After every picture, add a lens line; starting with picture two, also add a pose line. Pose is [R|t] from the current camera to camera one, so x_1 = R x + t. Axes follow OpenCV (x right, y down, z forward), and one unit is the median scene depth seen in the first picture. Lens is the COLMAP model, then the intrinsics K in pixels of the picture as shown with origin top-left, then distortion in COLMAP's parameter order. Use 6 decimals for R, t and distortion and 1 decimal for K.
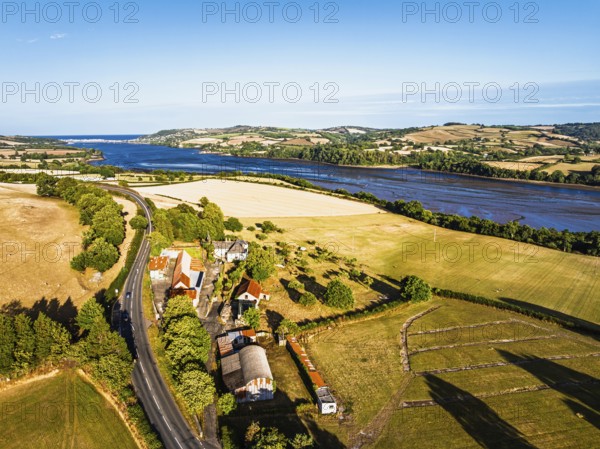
lens RADIAL K [[429.1, 0, 300.0], [0, 429.1, 224.5], [0, 0, 1]] dist [-0.035313, -0.004264]
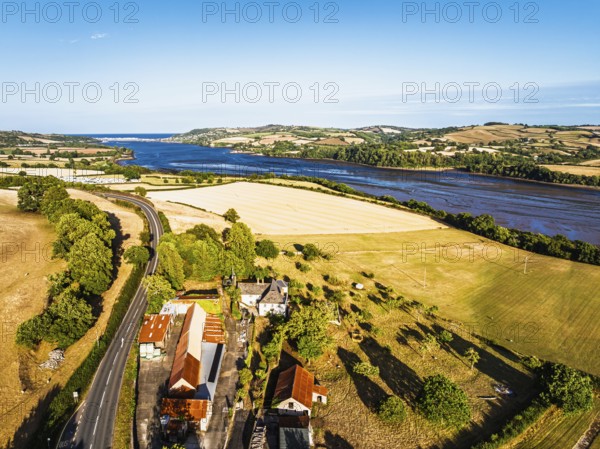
lens RADIAL K [[428.2, 0, 302.2], [0, 428.2, 224.9], [0, 0, 1]] dist [-0.037773, 0.002098]
pose [[0.997797, 0.016693, -0.064210, -0.011507], [-0.016523, 0.999858, 0.003178, -0.012647], [0.064254, -0.002110, 0.997931, 0.062215]]
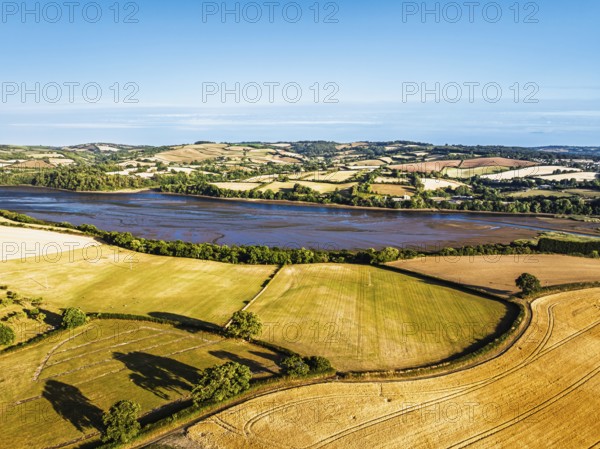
lens RADIAL K [[428.2, 0, 302.2], [0, 428.2, 224.9], [0, 0, 1]] dist [-0.037773, 0.002098]
pose [[0.859197, -0.089487, 0.503759, 0.040691], [0.104370, 0.994538, -0.001343, -0.009272], [-0.500887, 0.053731, 0.863843, -0.078768]]
